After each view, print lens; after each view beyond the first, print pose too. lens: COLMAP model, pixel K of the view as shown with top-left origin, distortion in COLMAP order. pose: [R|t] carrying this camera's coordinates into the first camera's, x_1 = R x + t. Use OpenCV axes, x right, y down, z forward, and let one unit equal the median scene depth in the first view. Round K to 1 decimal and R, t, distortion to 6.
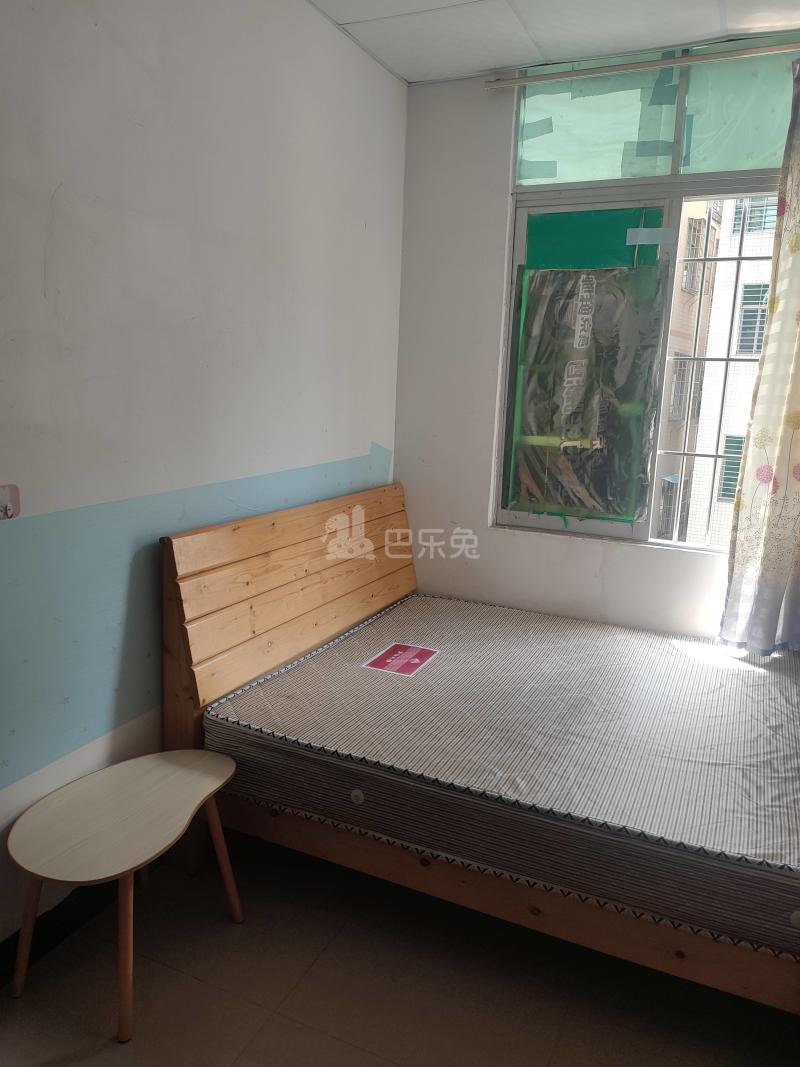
lens RADIAL K [[771.1, 0, 414.5], [0, 771.1, 532.2], [0, 0, 1]] dist [0.049520, -0.057596]
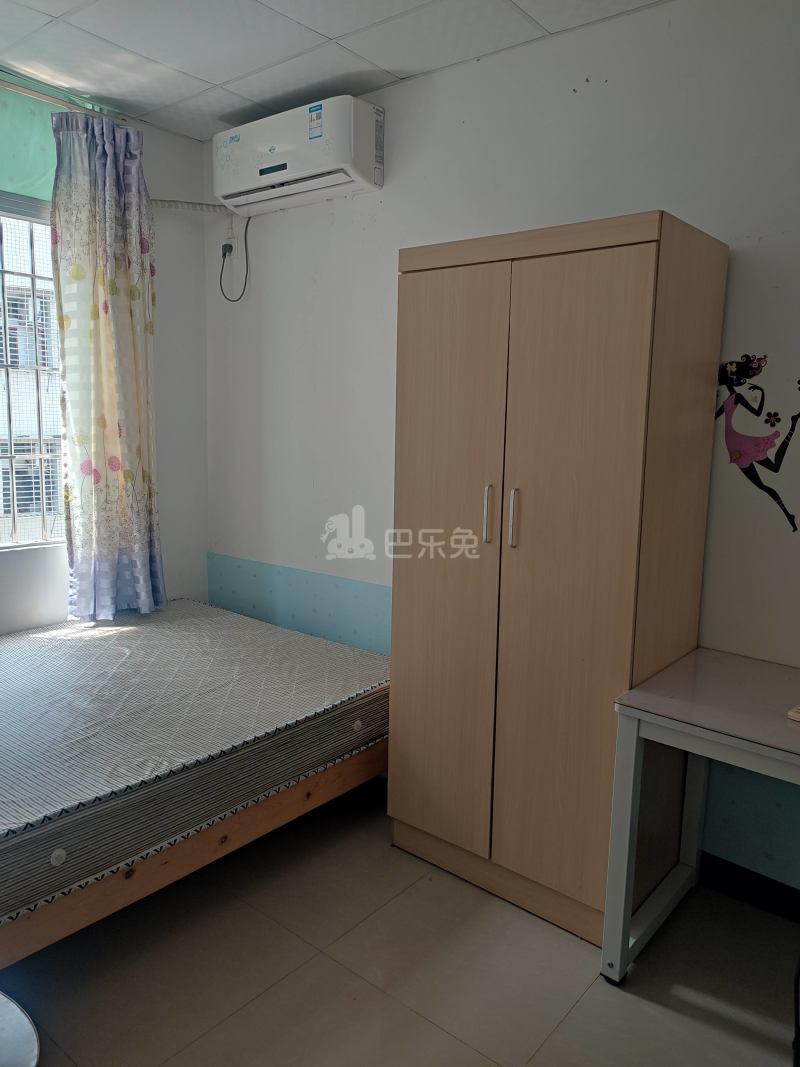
lens RADIAL K [[771.1, 0, 414.5], [0, 771.1, 532.2], [0, 0, 1]] dist [0.049520, -0.057596]
pose [[0.250844, -0.177905, 0.951539, -0.569134], [0.159950, 0.977073, 0.140513, -0.067598], [-0.954722, 0.116952, 0.273549, 0.229613]]
